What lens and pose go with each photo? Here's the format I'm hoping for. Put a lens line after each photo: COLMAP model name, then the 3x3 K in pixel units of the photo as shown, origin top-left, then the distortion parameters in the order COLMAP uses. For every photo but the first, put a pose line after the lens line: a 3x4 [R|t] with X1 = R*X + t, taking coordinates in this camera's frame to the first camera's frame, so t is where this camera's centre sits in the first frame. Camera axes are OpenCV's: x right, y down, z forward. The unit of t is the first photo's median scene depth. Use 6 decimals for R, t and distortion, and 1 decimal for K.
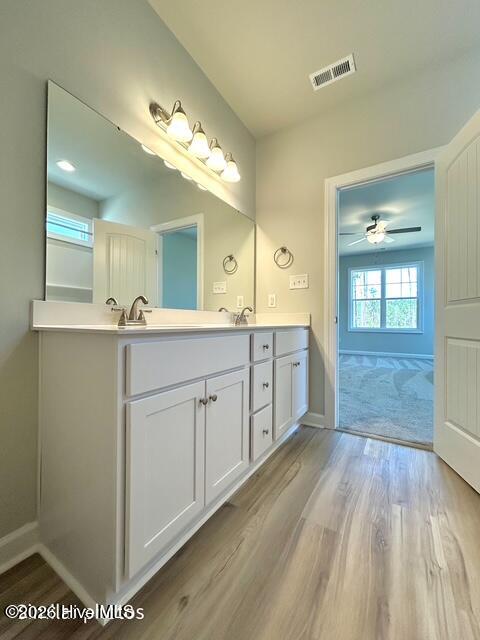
lens RADIAL K [[258.2, 0, 240.0], [0, 258.2, 320.0], [0, 0, 1]] dist [0.000281, 0.000827]
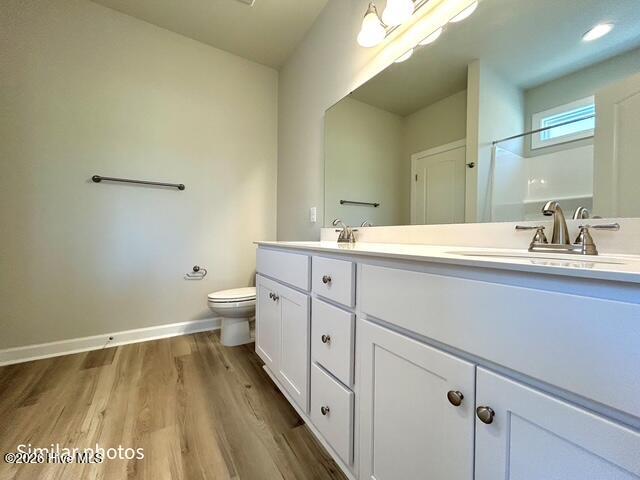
lens RADIAL K [[258.2, 0, 320.0], [0, 258.2, 240.0], [0, 0, 1]] dist [0.000281, 0.000827]
pose [[-0.441845, 0.008465, -0.897051, 0.871324], [-0.014429, 0.999759, 0.016542, -0.009634], [0.896975, 0.020252, -0.441617, 1.614590]]
